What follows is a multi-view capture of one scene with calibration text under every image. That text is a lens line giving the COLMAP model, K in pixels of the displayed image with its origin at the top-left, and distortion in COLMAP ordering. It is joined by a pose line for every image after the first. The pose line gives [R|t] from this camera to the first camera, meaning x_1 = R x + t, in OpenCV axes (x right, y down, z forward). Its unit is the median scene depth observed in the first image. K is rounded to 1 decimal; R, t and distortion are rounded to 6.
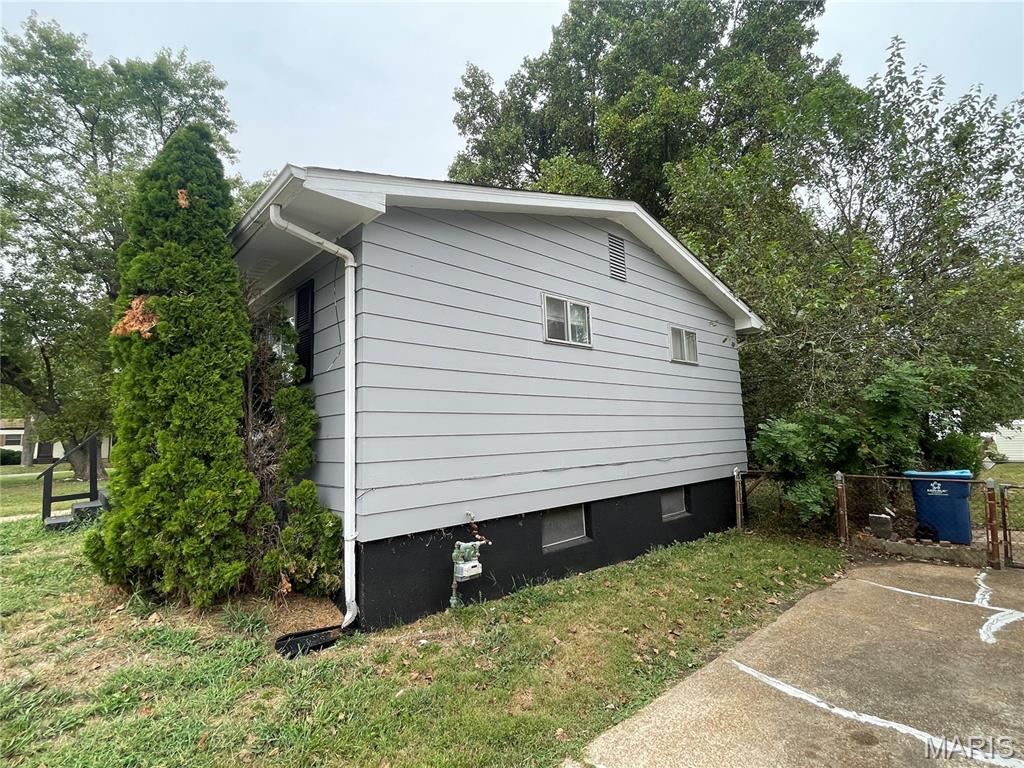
lens RADIAL K [[488.9, 0, 512.5], [0, 488.9, 384.1], [0, 0, 1]] dist [0.000254, 0.000002]
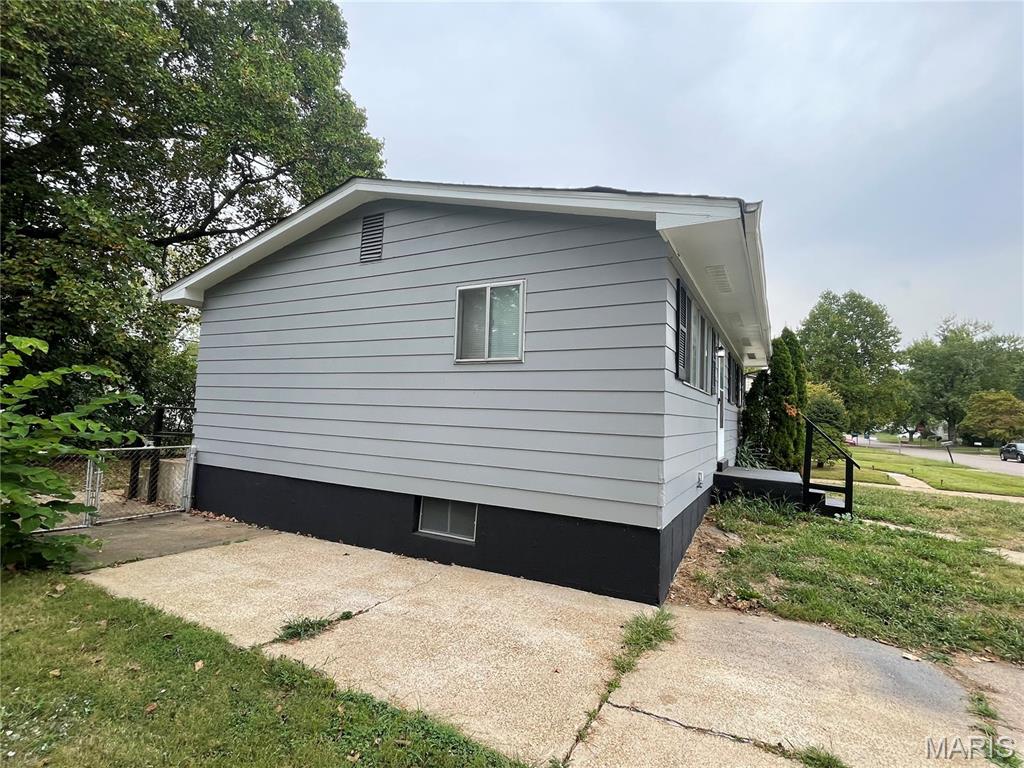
lens RADIAL K [[488.9, 0, 513.0], [0, 488.9, 384.6], [0, 0, 1]] dist [0.000254, 0.000002]
pose [[0.322325, -0.013520, -0.946532, 1.125446], [0.039976, 0.999200, -0.000659, 0.035766], [0.945784, -0.037626, 0.322608, 0.883510]]
